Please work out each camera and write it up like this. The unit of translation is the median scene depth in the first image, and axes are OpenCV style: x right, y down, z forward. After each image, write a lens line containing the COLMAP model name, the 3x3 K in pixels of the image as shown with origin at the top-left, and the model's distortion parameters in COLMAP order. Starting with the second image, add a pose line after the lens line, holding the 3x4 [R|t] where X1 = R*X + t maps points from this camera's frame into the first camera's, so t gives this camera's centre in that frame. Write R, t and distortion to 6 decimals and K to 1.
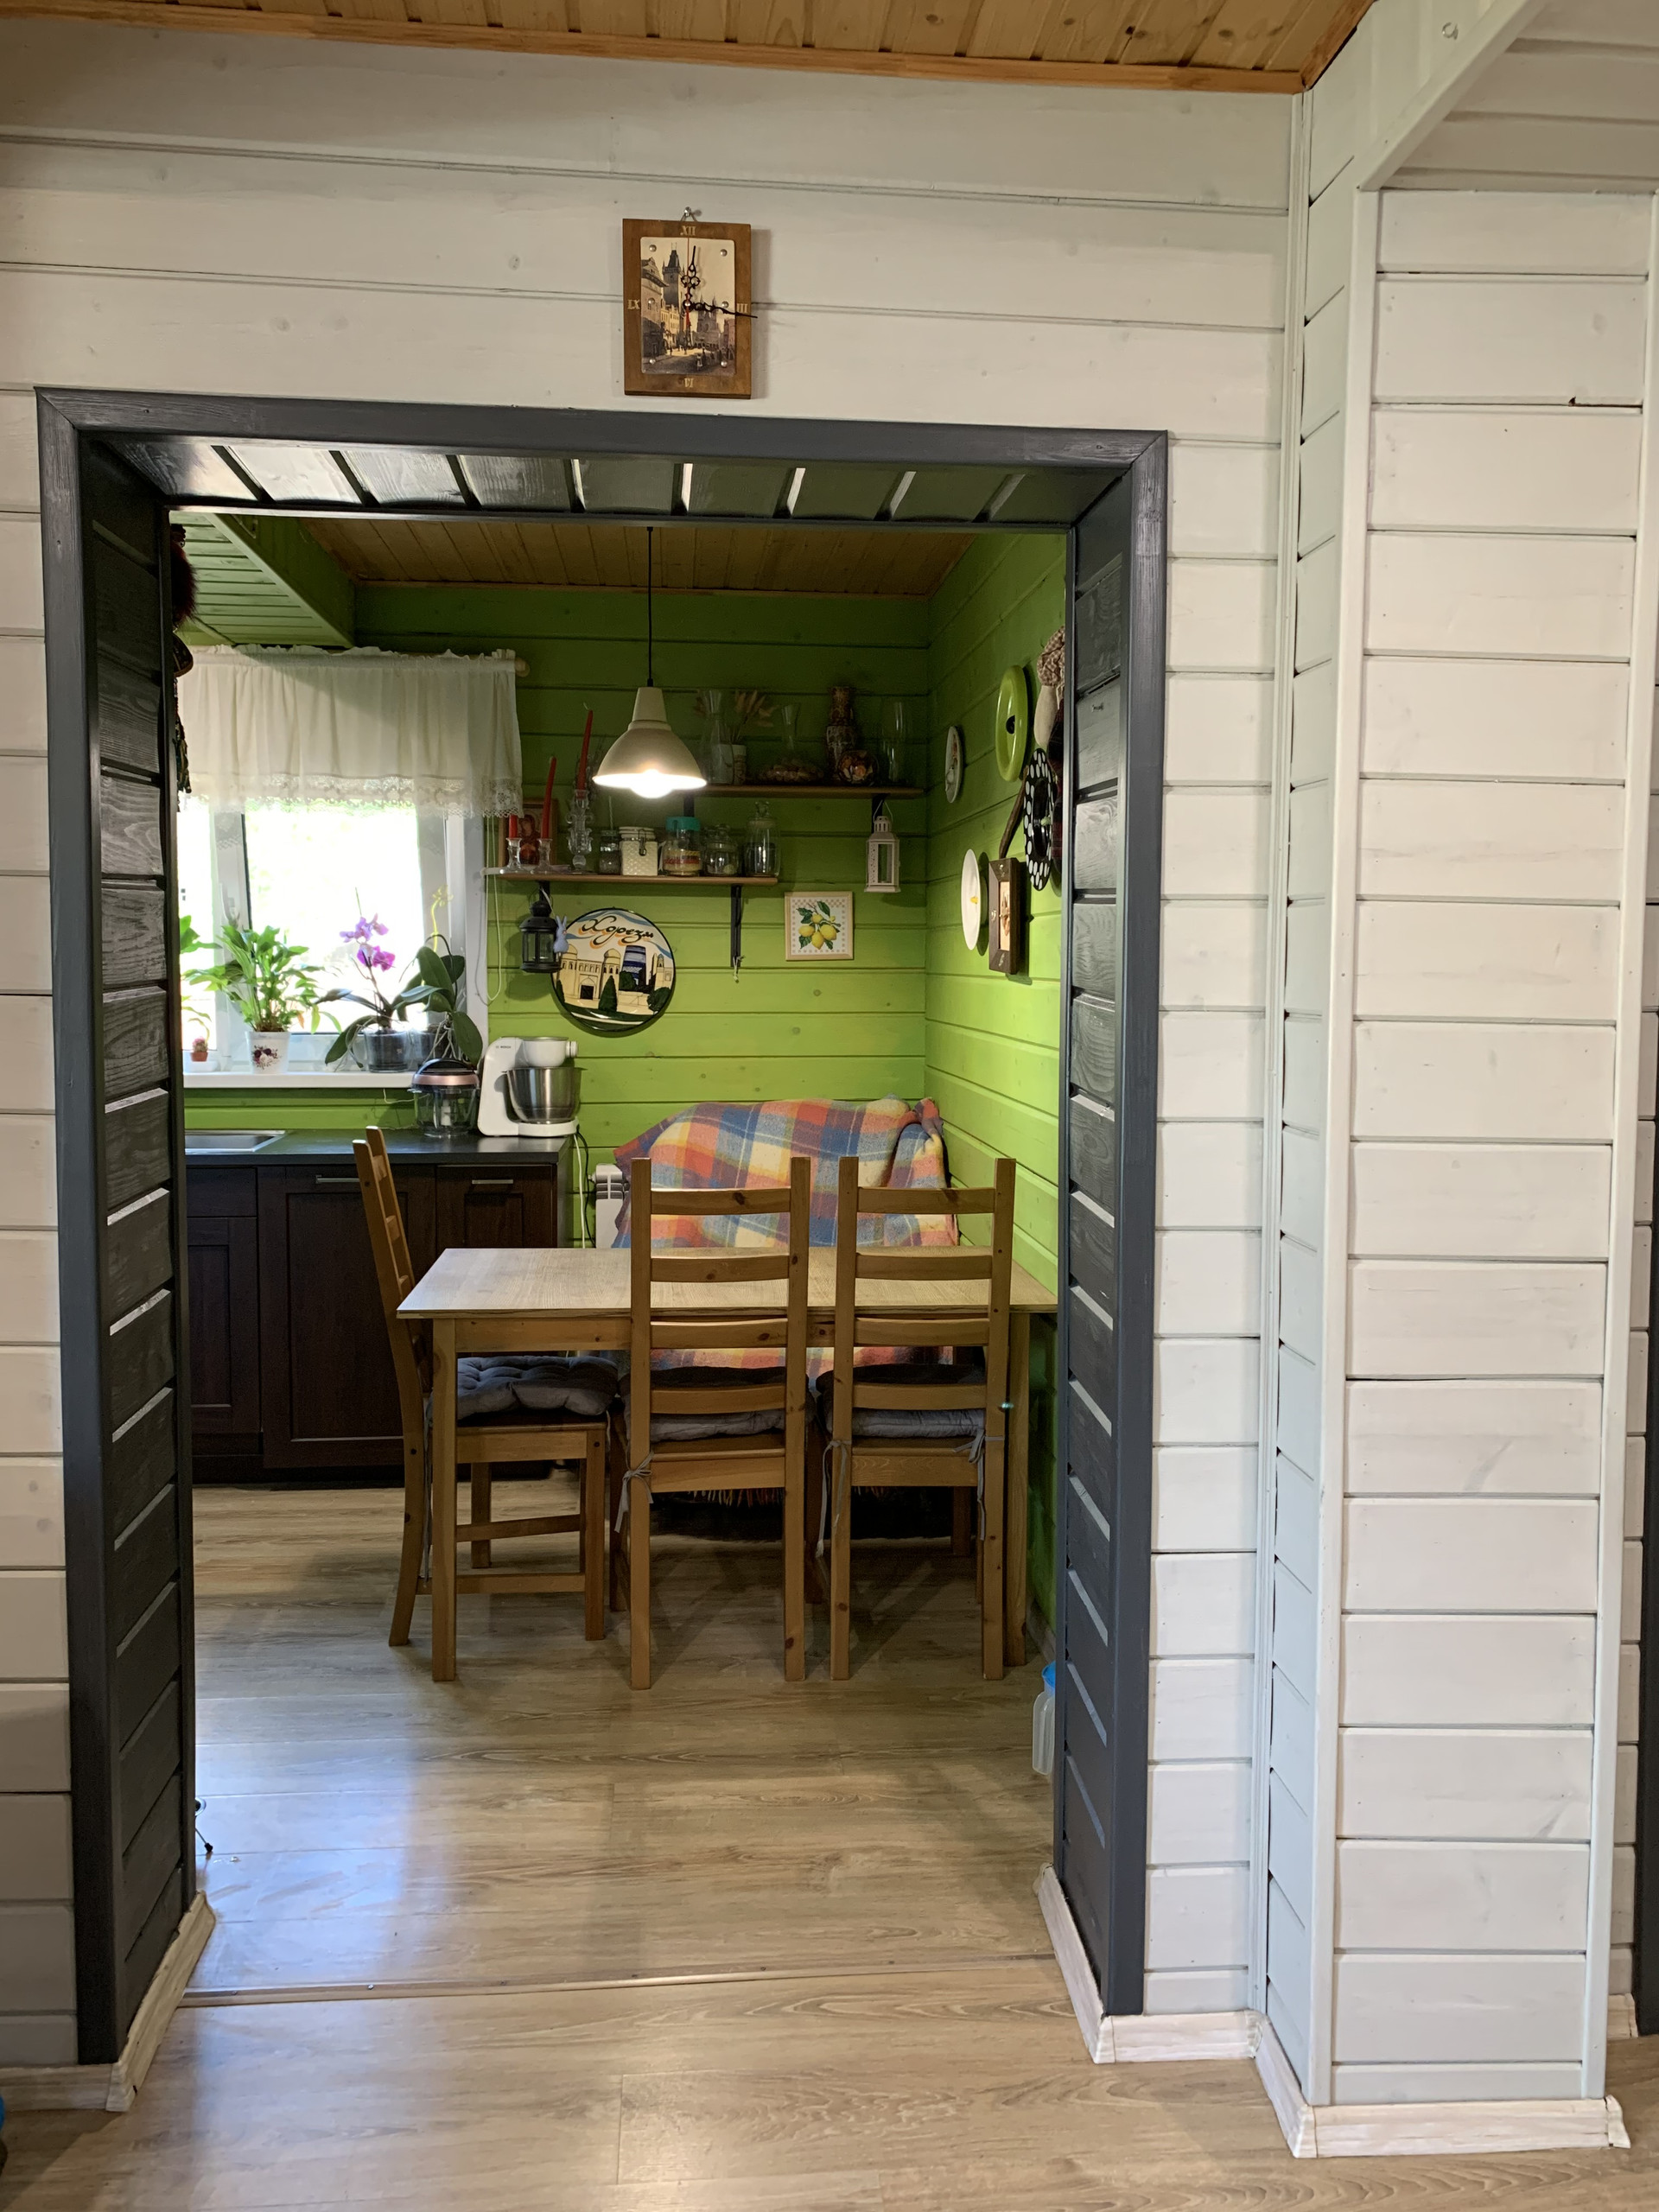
lens RADIAL K [[1706.1, 0, 829.3], [0, 1706.1, 1088.4], [0, 0, 1]] dist [0.090285, -0.111708]
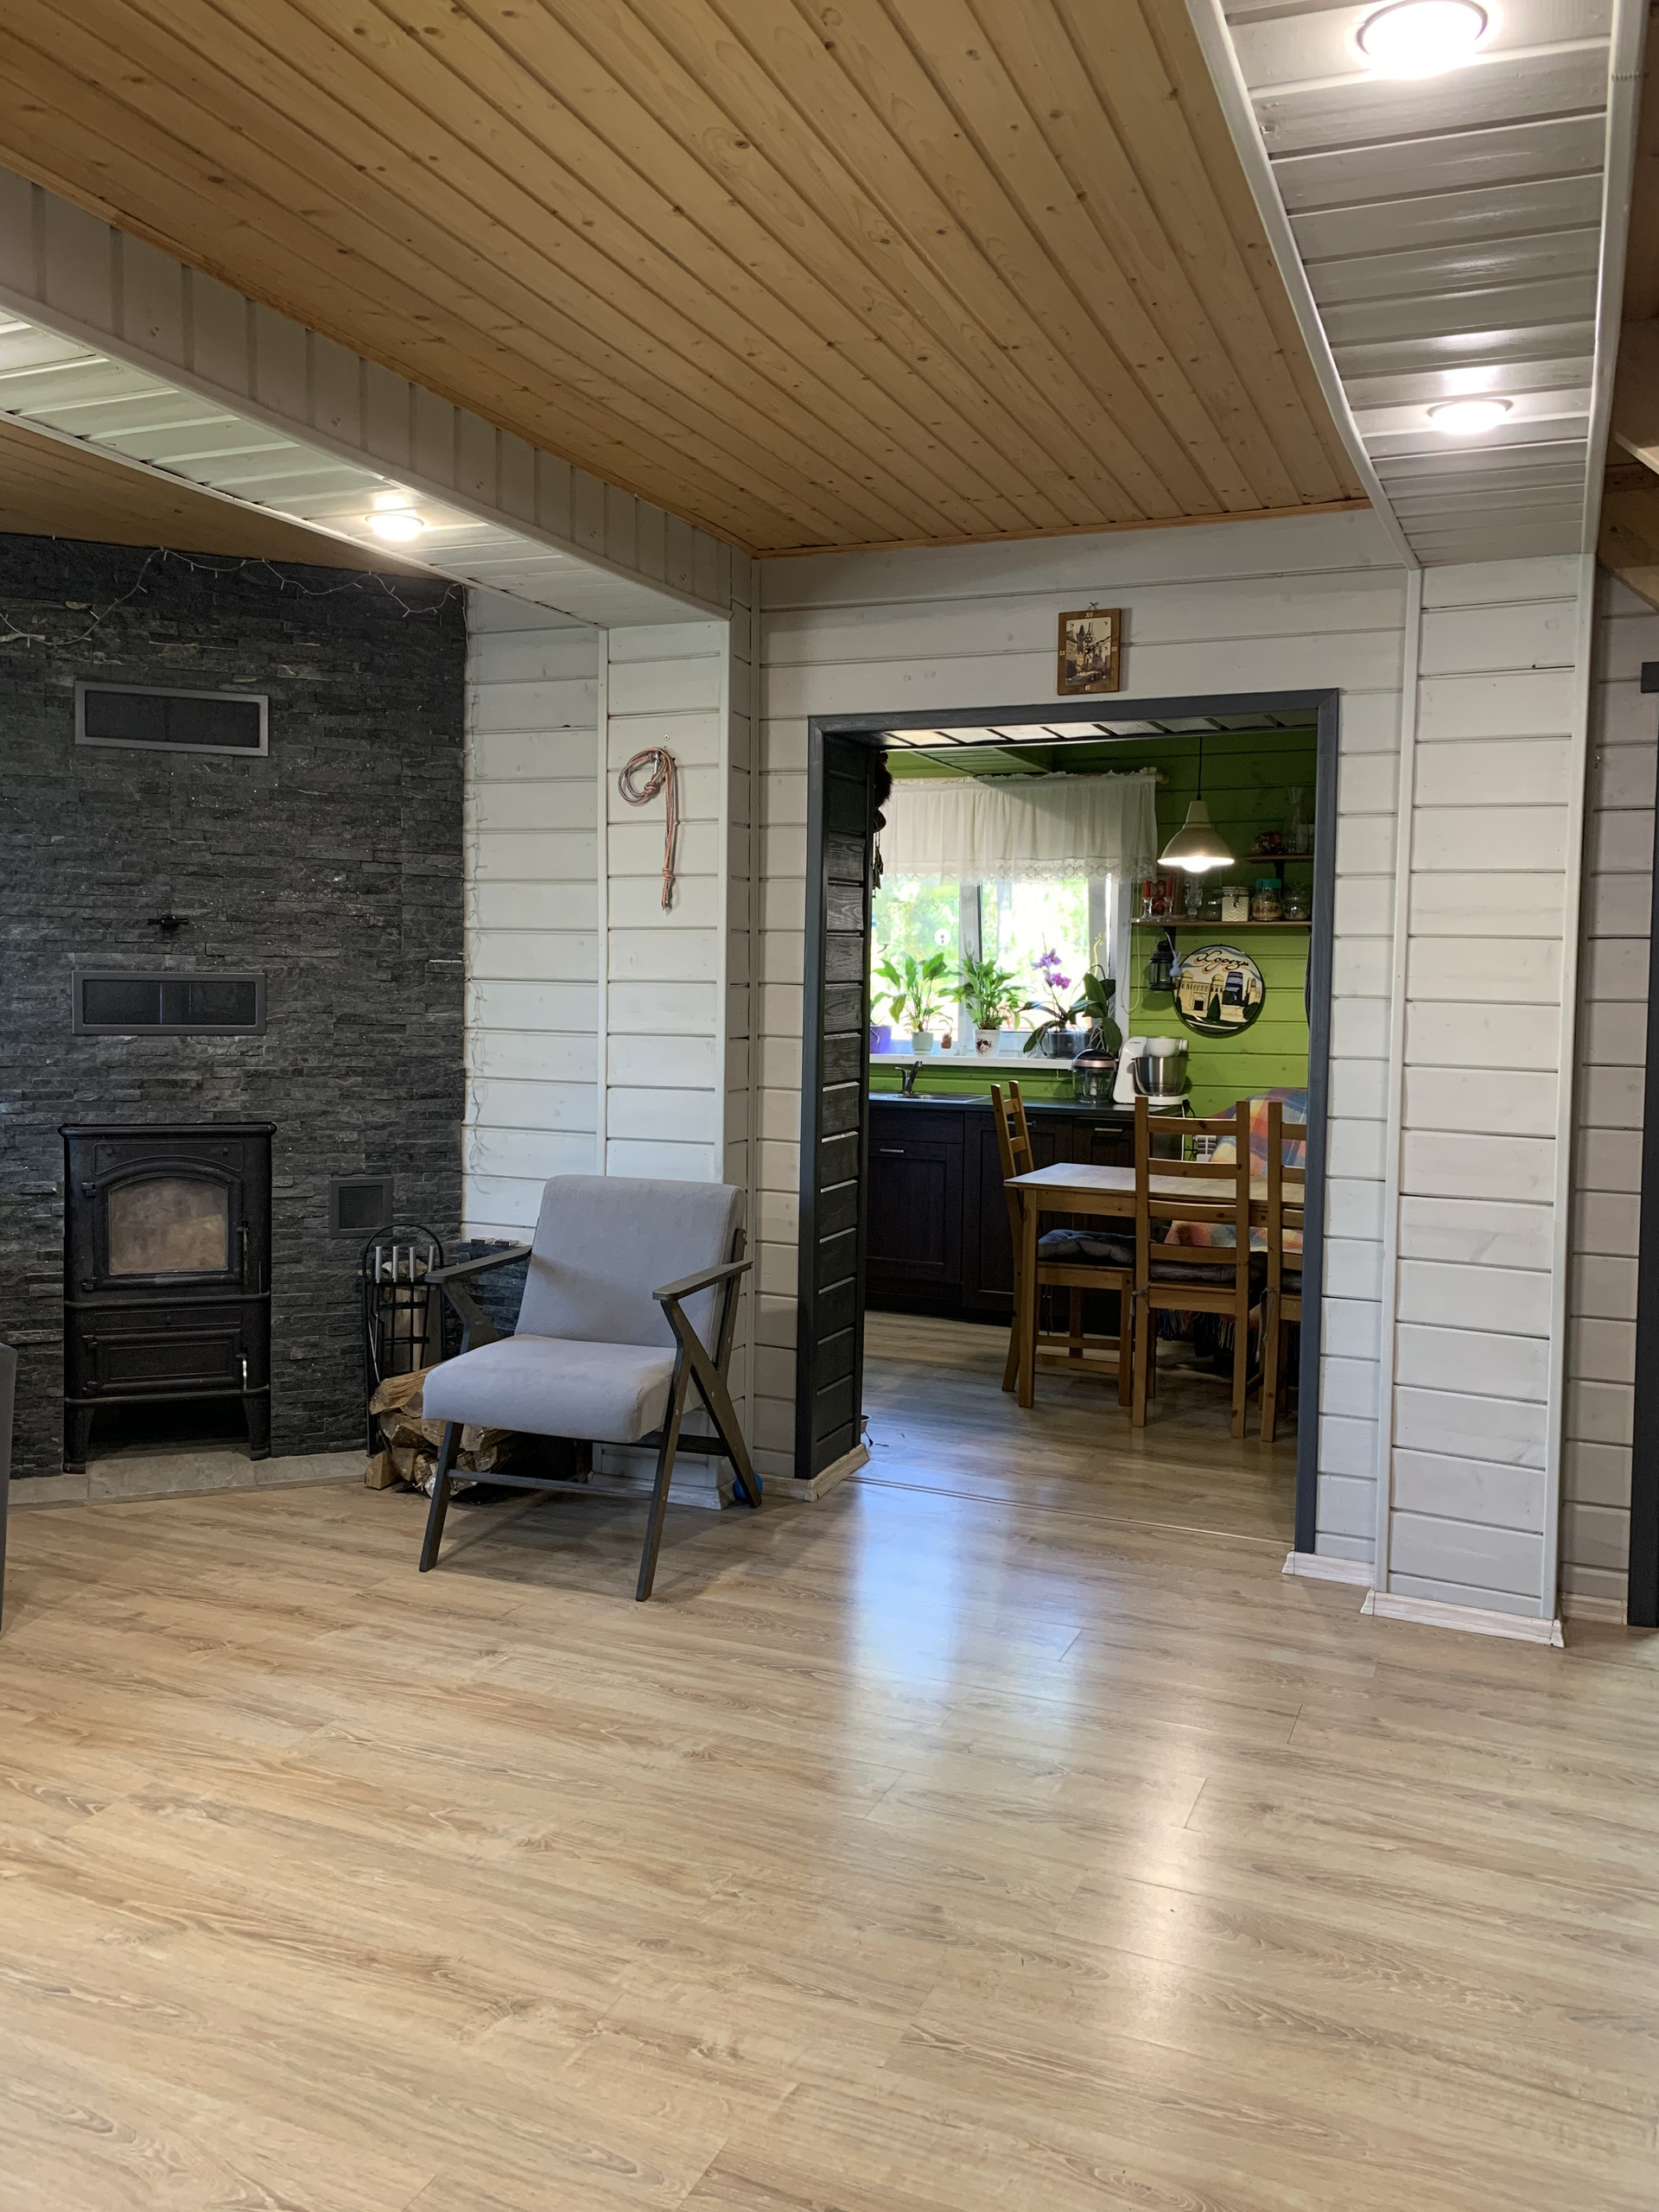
lens RADIAL K [[1698.1, 0, 829.0], [0, 1698.1, 1094.9], [0, 0, 1]] dist [0.096239, -0.116250]
pose [[0.882213, 0.036771, -0.469412, 0.258593], [-0.045997, 0.998908, -0.008198, 0.043796], [0.468598, 0.028824, 0.882941, -0.384754]]
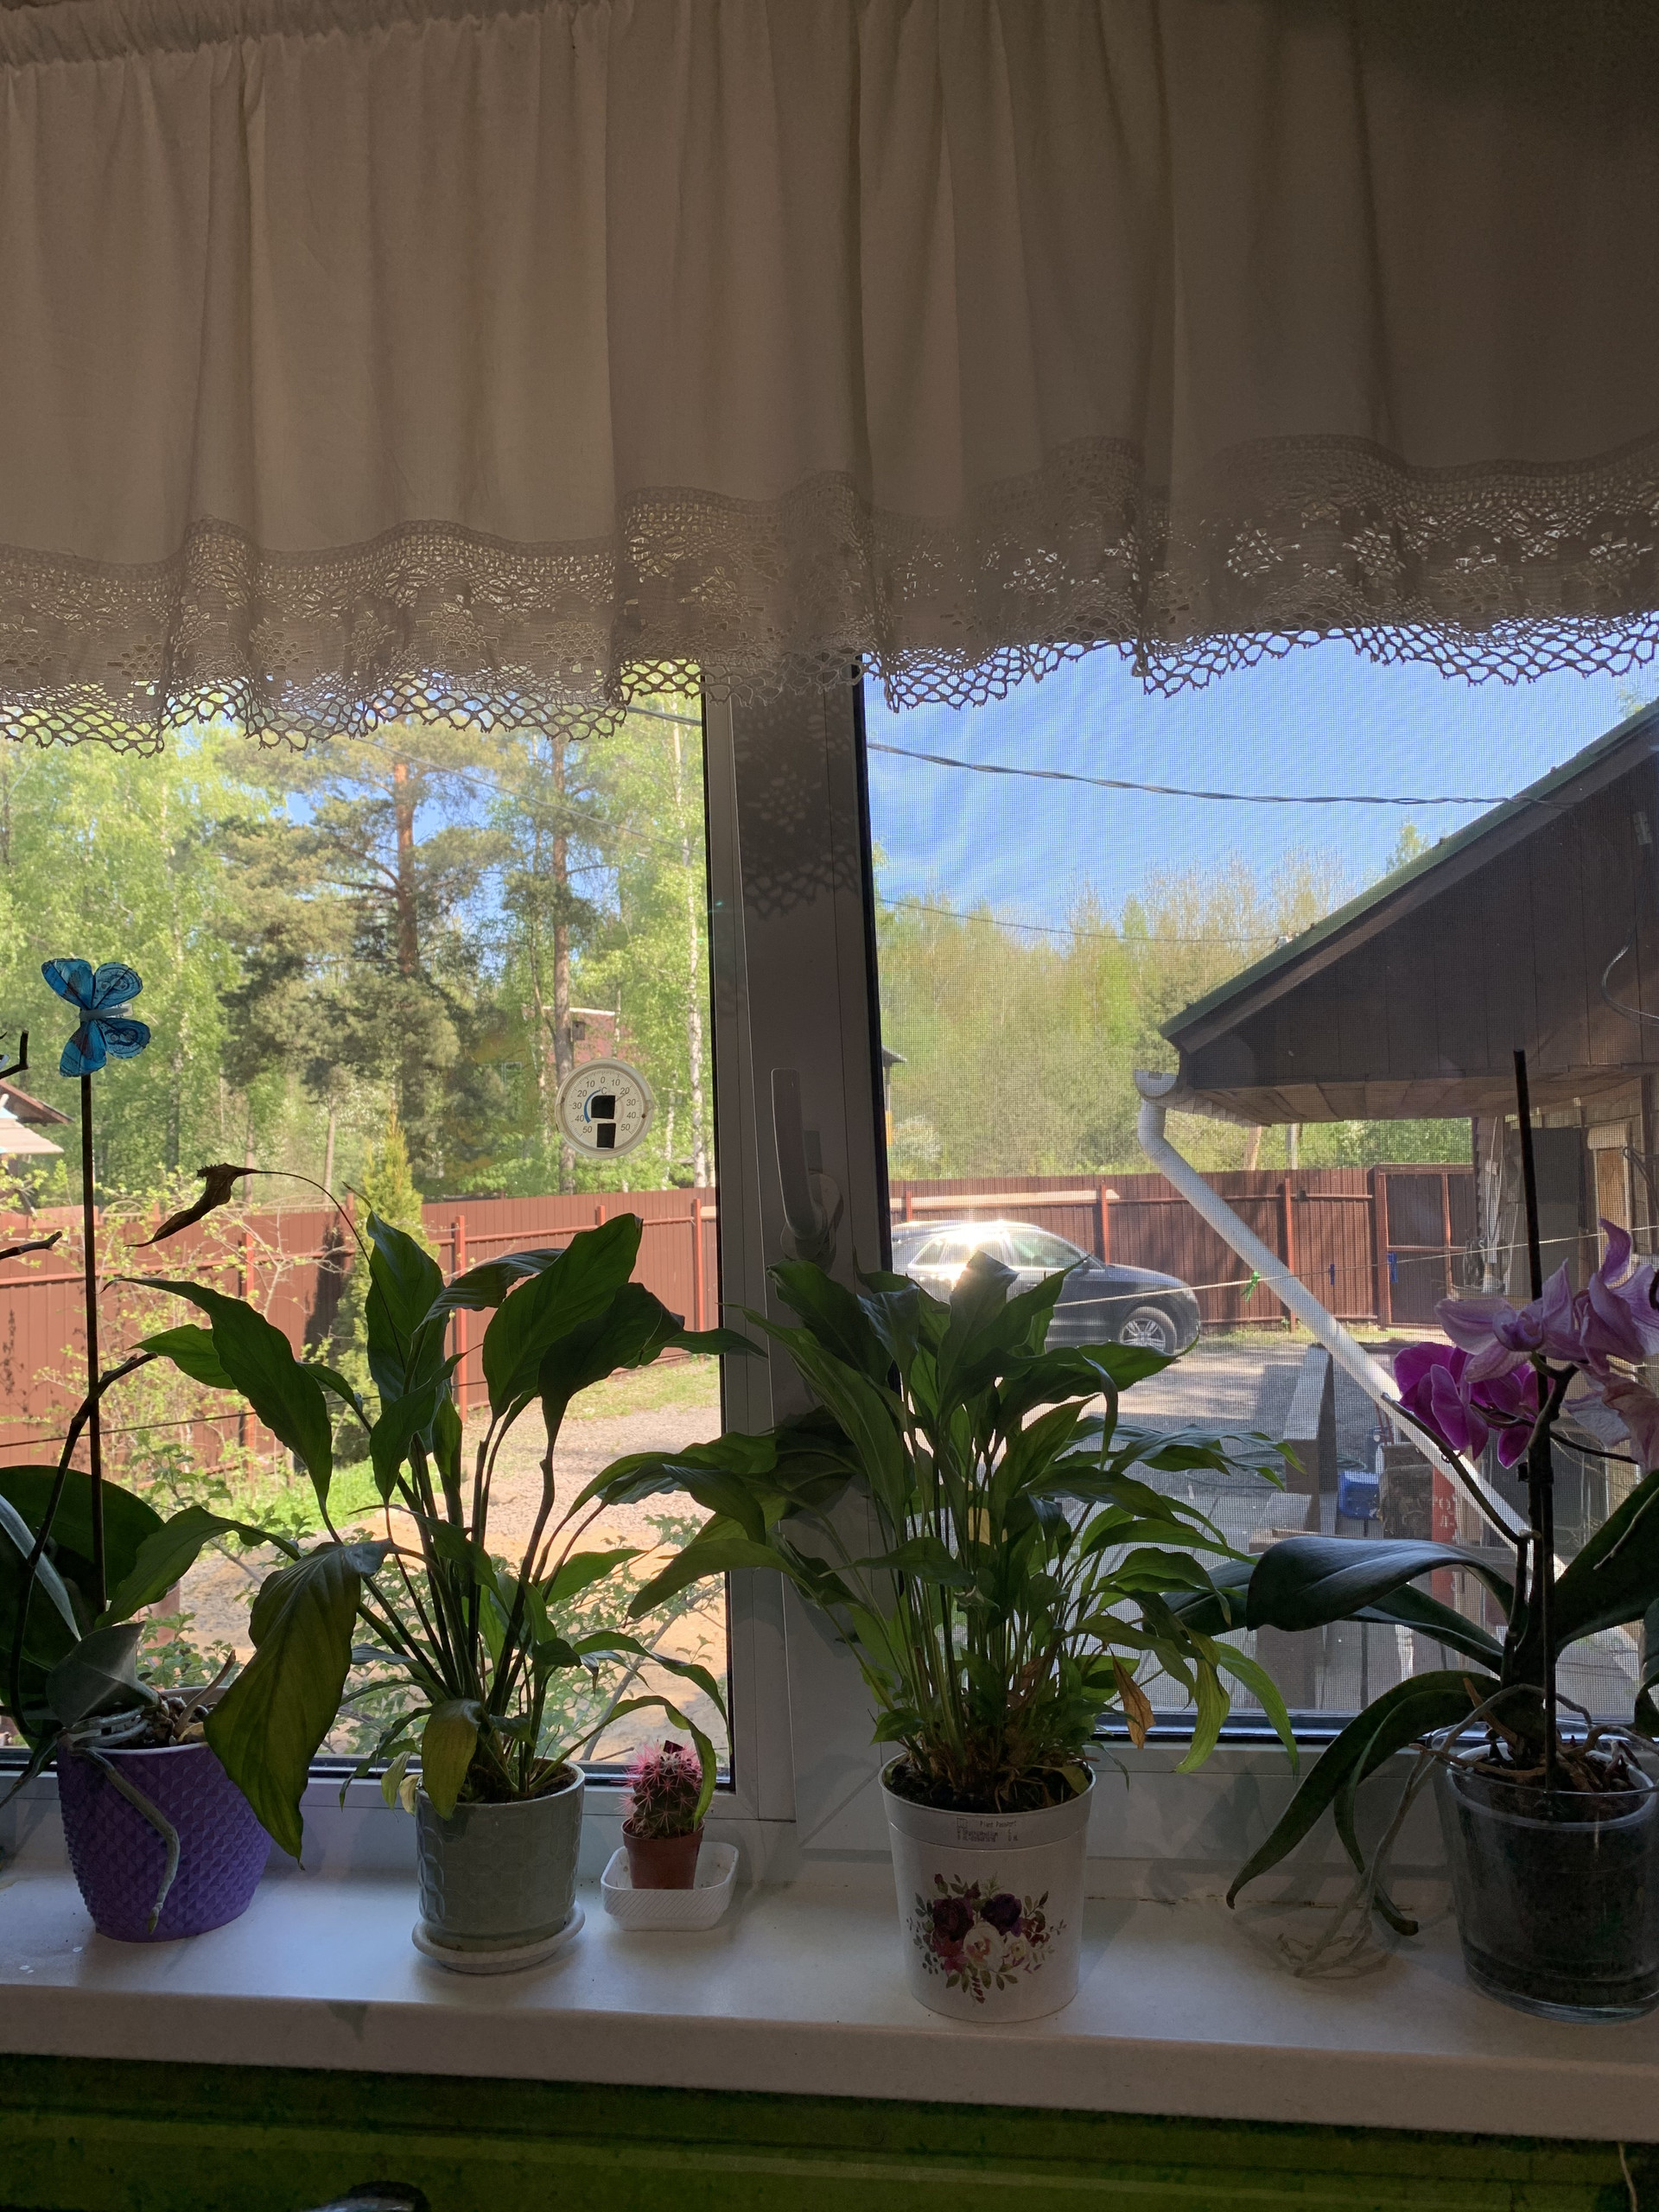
lens RADIAL K [[1693.3, 0, 838.7], [0, 1693.3, 1082.6], [0, 0, 1]] dist [0.067827, -0.057017]
pose [[0.975573, -0.038704, -0.216240, -0.305494], [0.013240, 0.992926, -0.117991, -0.094082], [0.219278, 0.112246, 0.969184, 0.814731]]
